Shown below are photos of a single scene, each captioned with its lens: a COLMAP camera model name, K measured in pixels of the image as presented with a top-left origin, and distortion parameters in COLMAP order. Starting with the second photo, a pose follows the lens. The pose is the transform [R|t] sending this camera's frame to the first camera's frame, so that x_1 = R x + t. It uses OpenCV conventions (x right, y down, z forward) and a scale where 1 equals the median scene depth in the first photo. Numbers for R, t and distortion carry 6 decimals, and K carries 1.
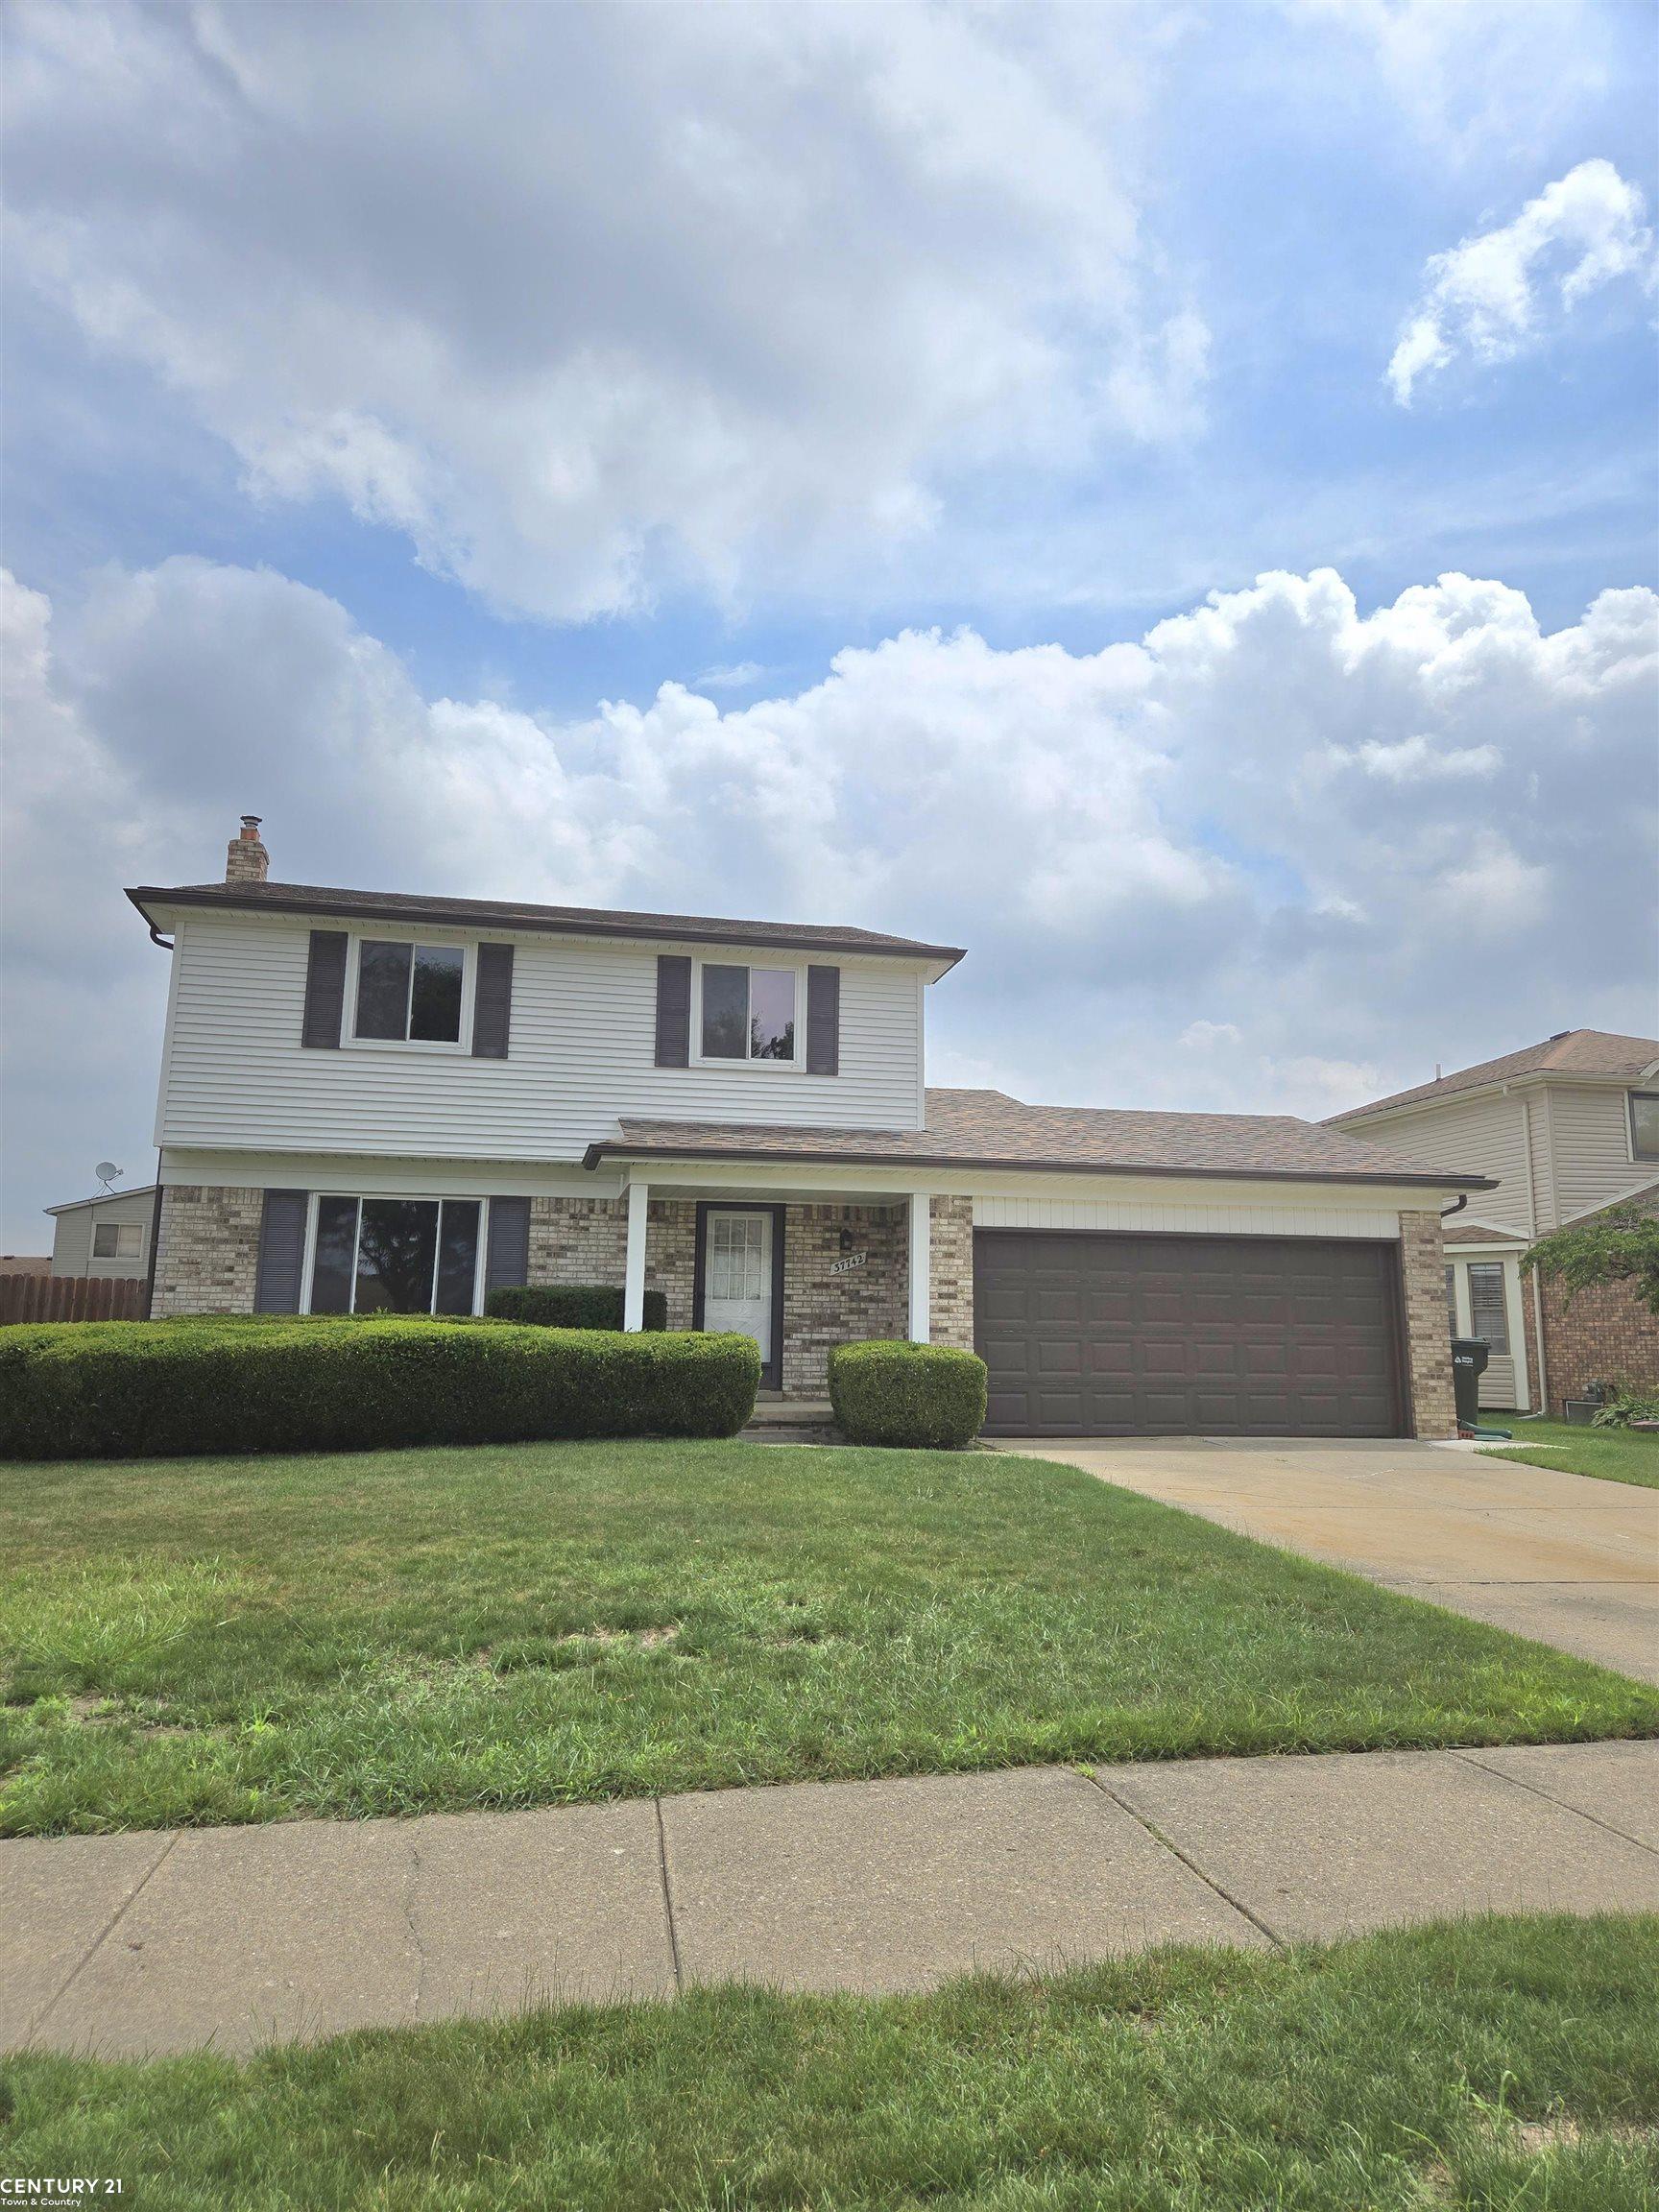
lens RADIAL K [[1477.6, 0, 842.6], [0, 1477.6, 1093.0], [0, 0, 1]] dist [0.092540, -0.095334]
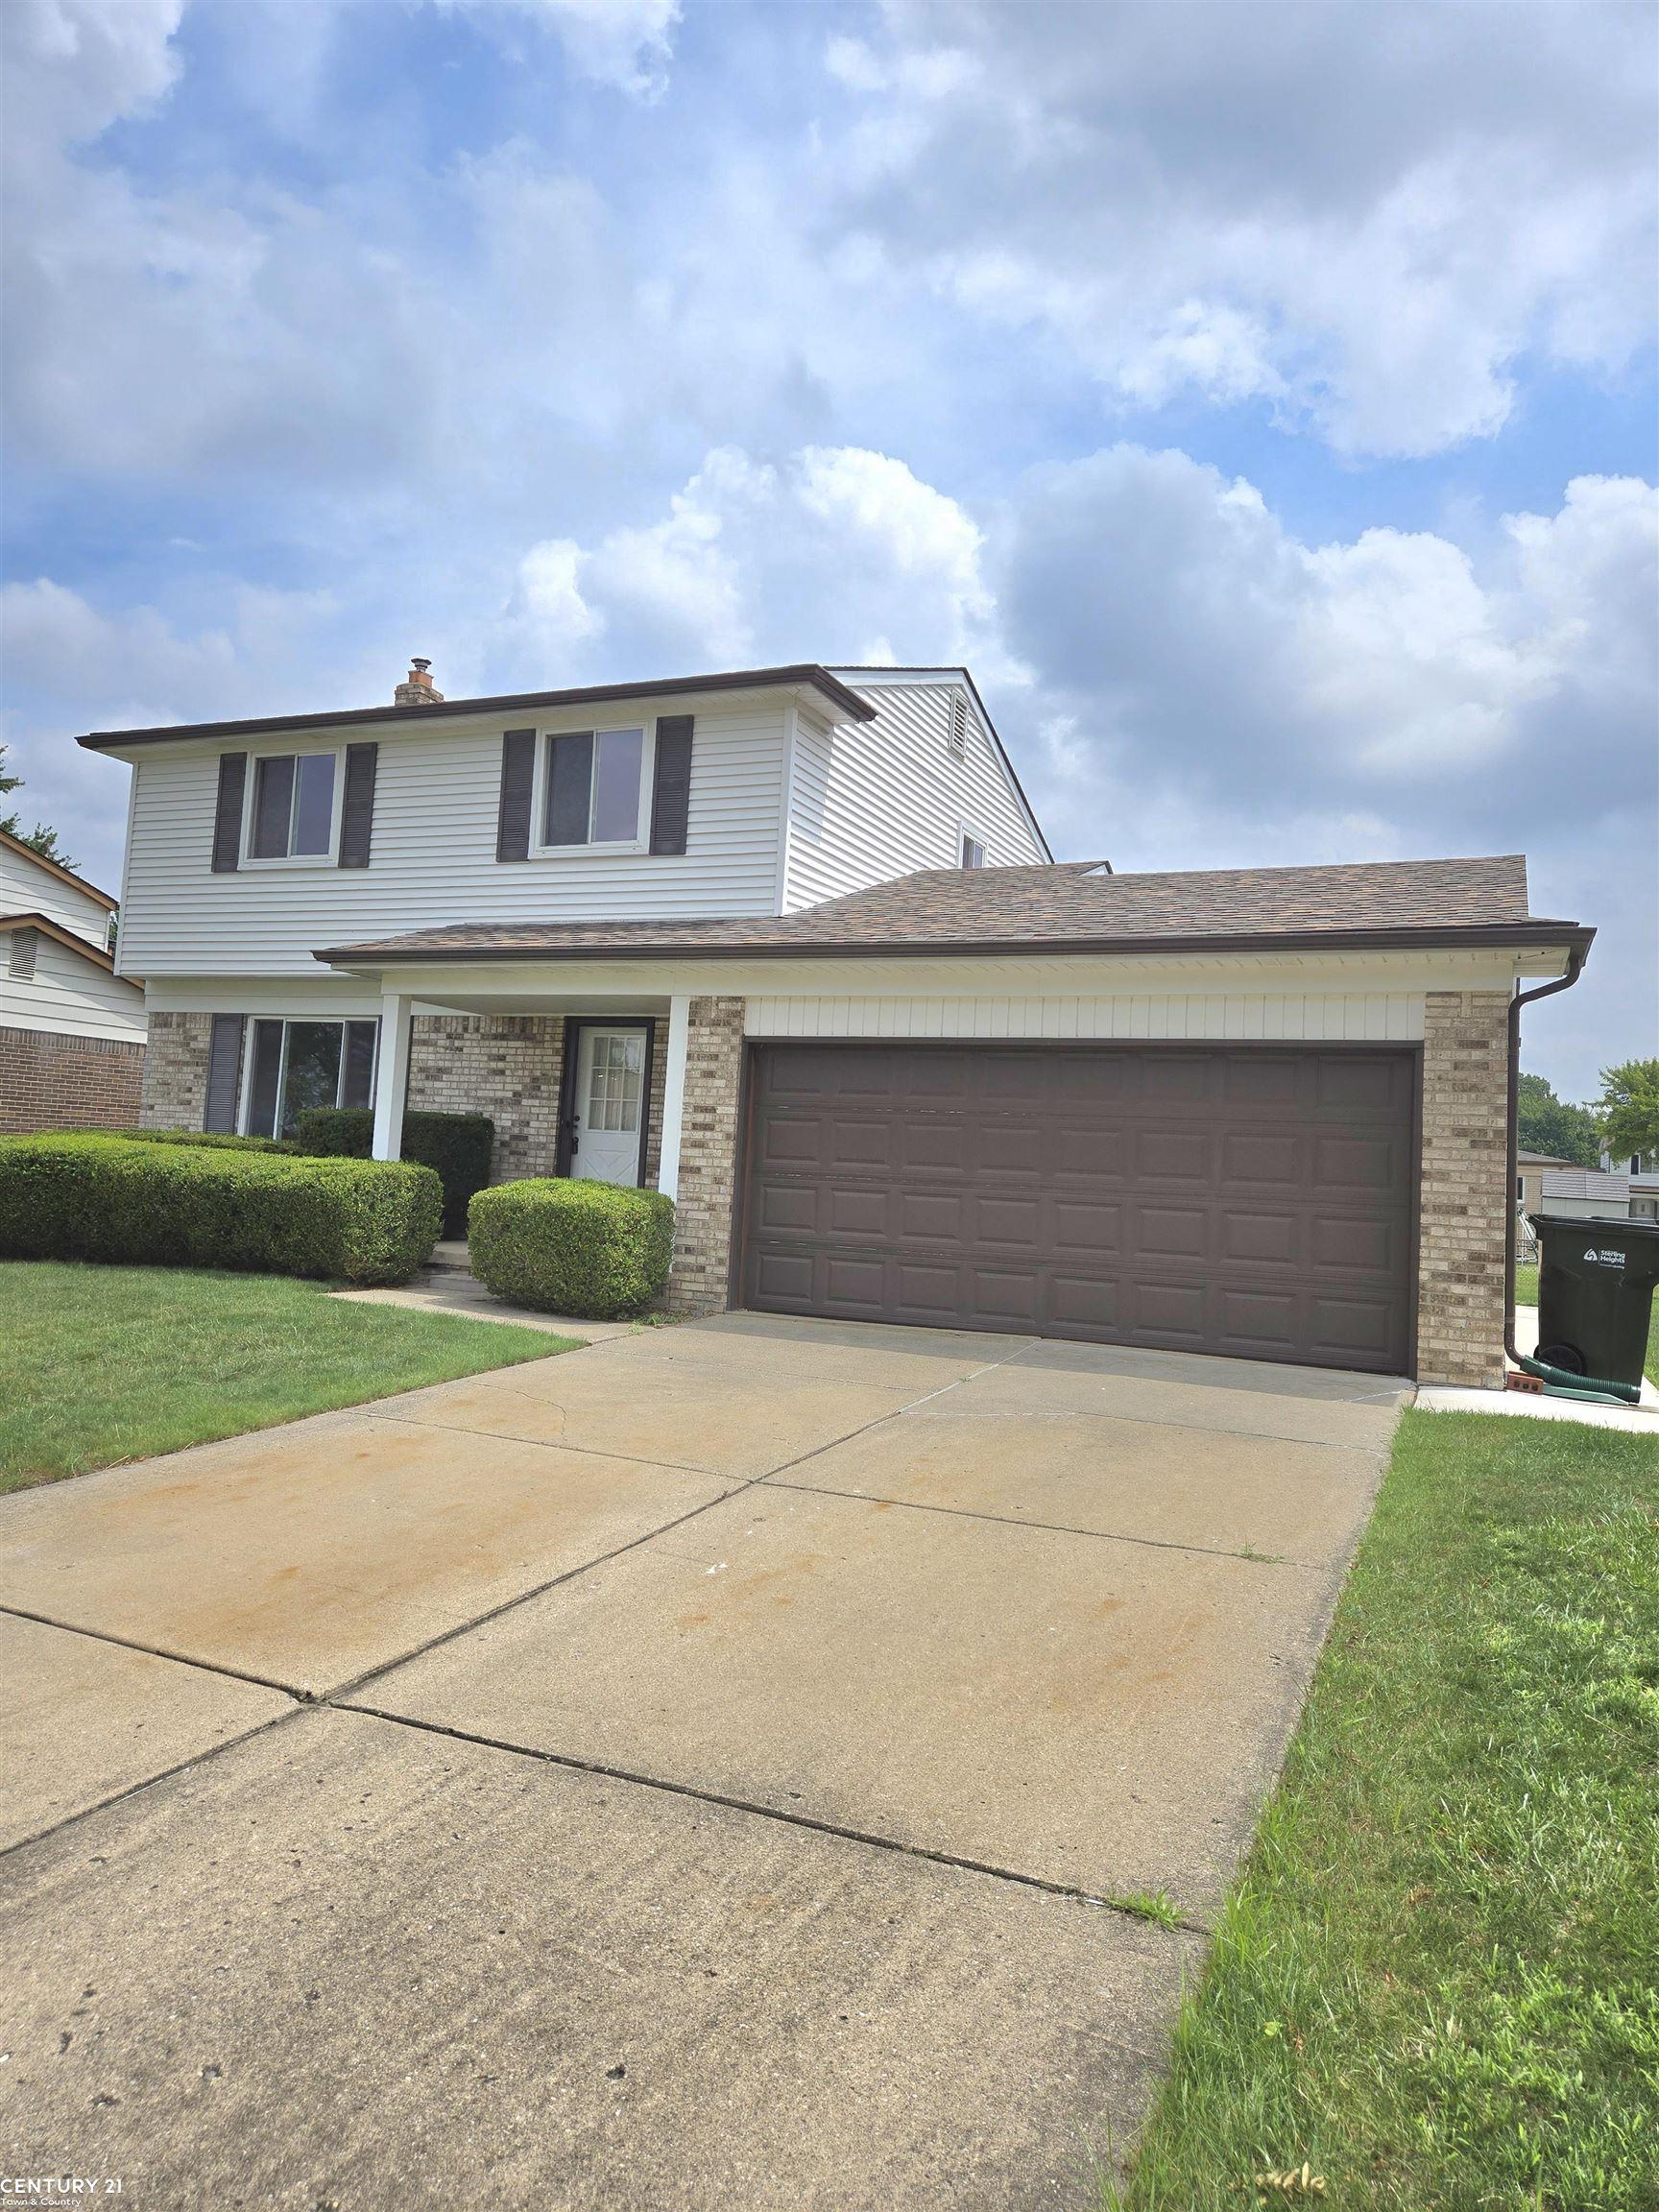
lens RADIAL K [[1477.6, 0, 842.6], [0, 1477.6, 1093.0], [0, 0, 1]] dist [0.092540, -0.095334]
pose [[0.794592, 0.000298, -0.607143, 0.580254], [0.057807, 0.995420, 0.076143, 0.063795], [0.604385, -0.095600, 0.790936, 0.427772]]
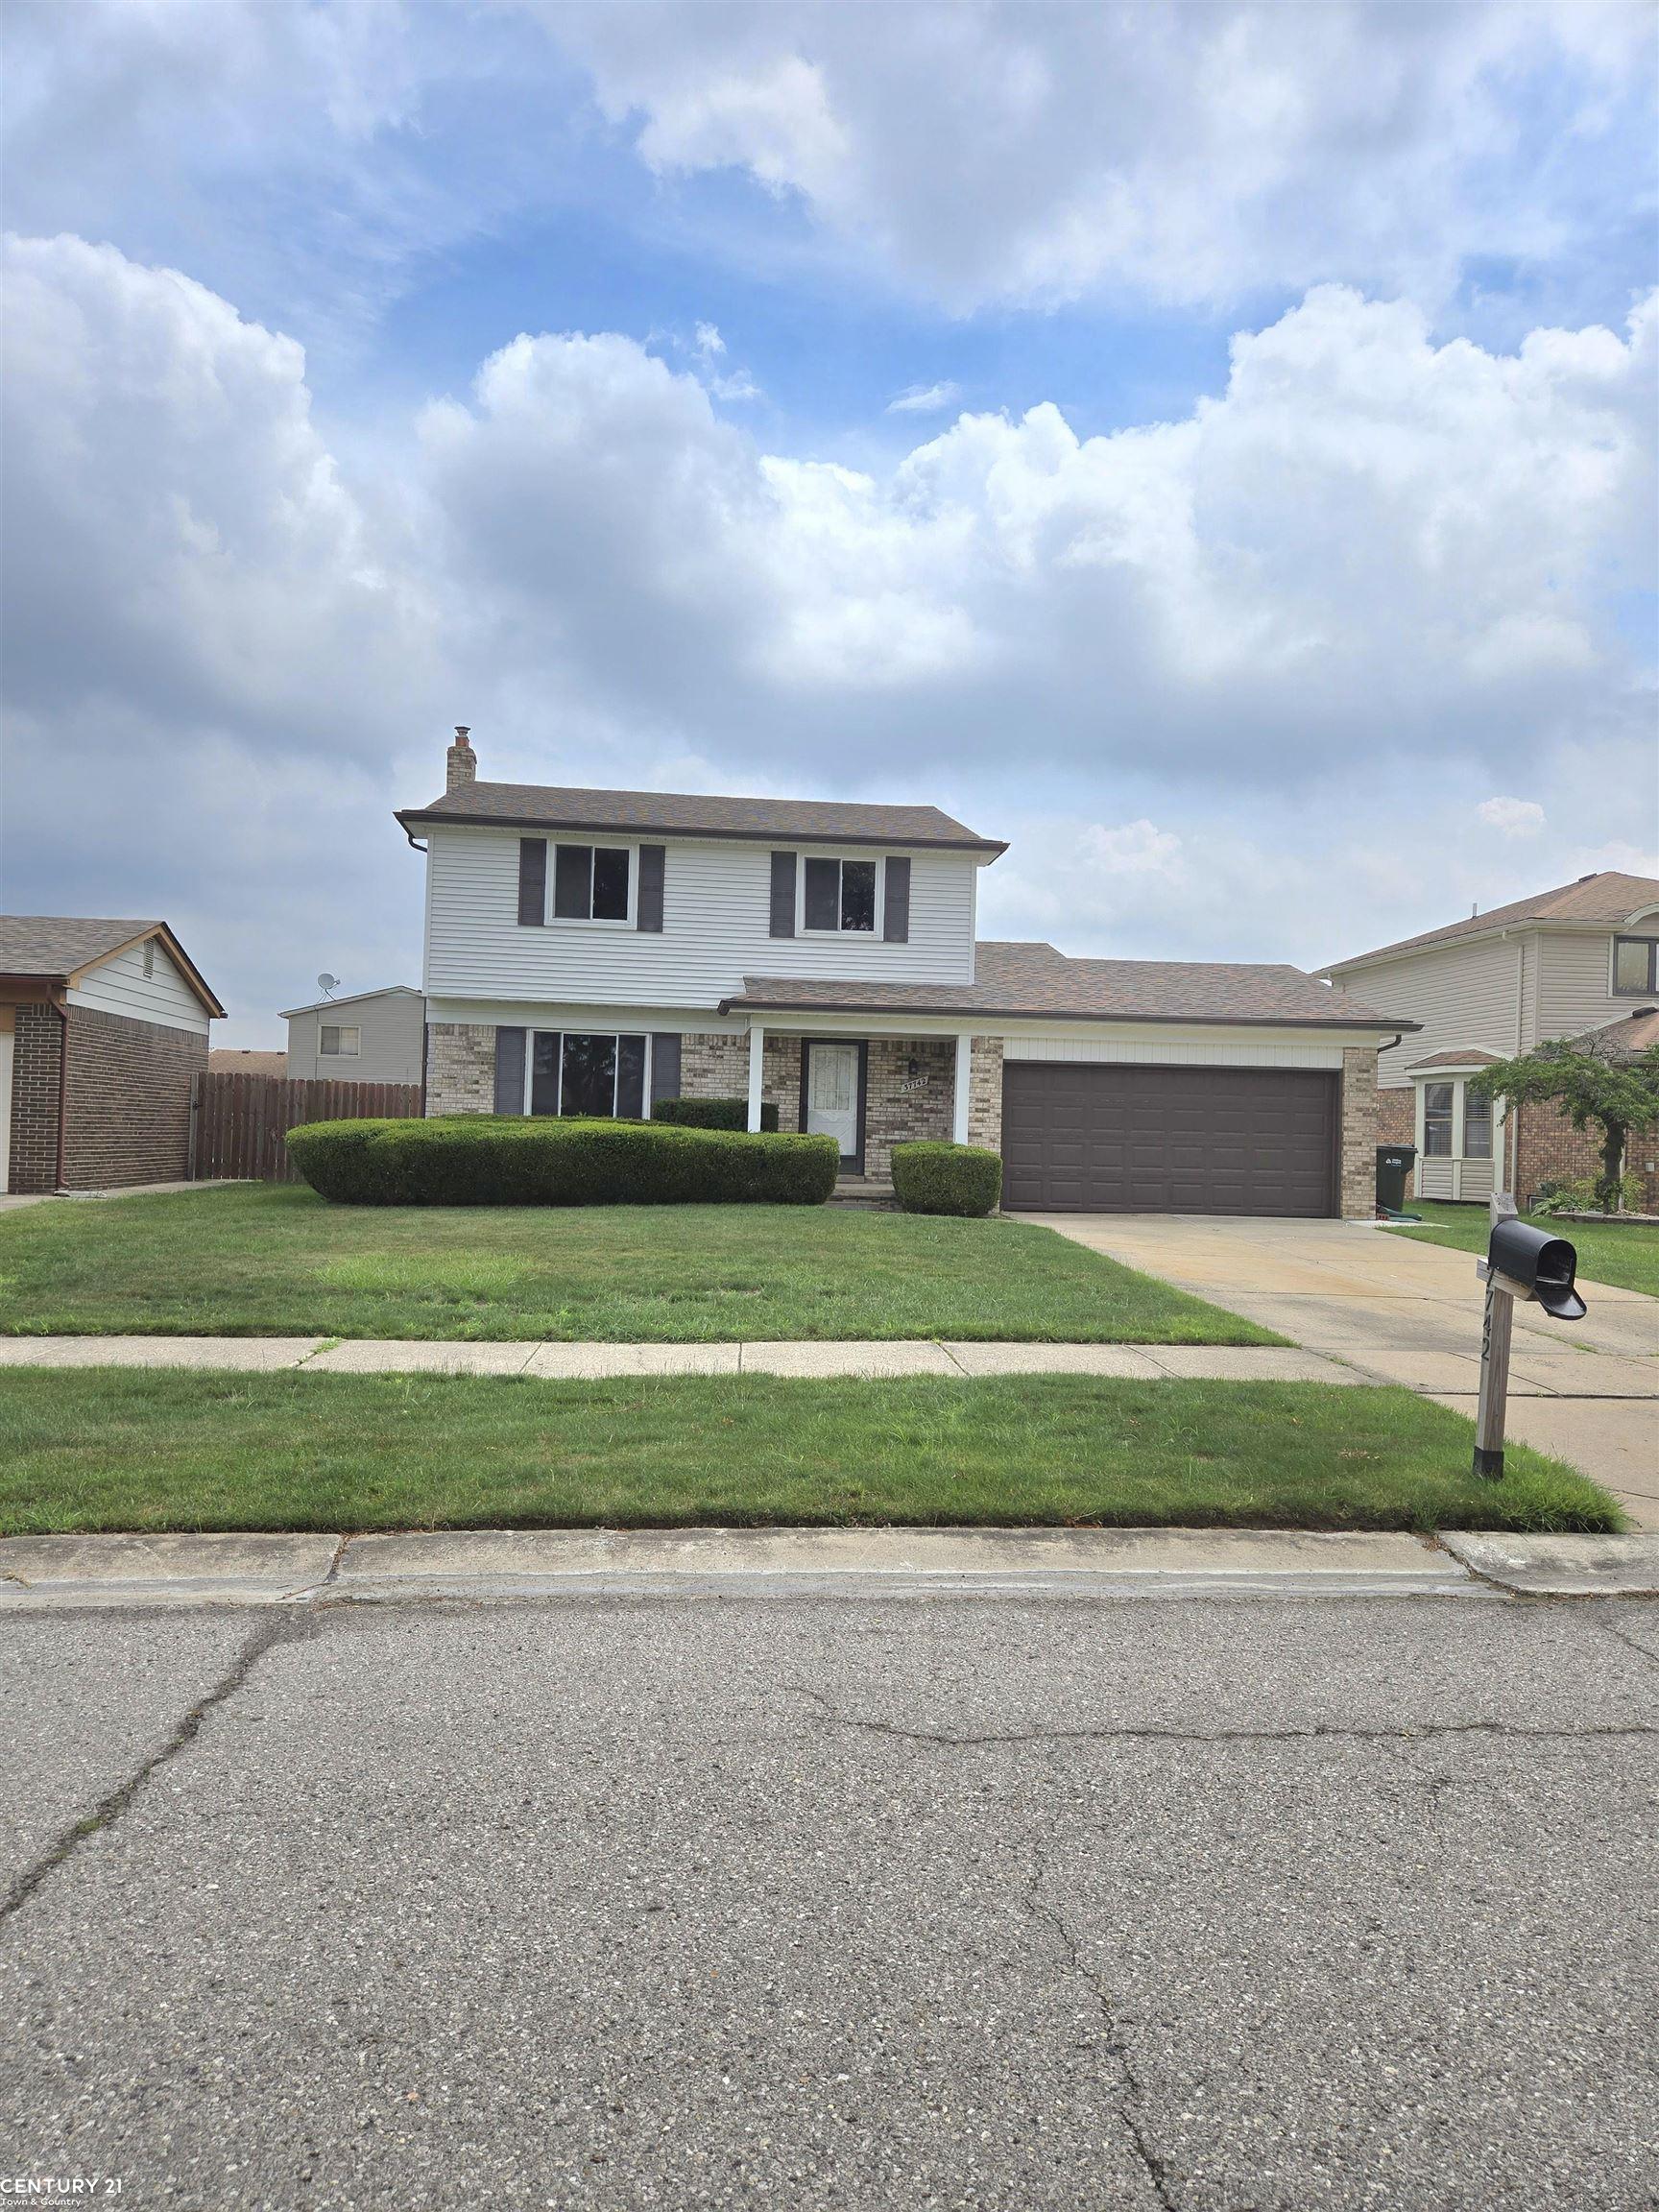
lens RADIAL K [[1487.8, 0, 823.6], [0, 1487.8, 1131.0], [0, 0, 1]] dist [0.084804, -0.000463]
pose [[0.993673, 0.016594, -0.111077, 0.076444], [0.001684, 0.986712, 0.162472, -0.065525], [0.112297, -0.161632, 0.980441, -0.355822]]
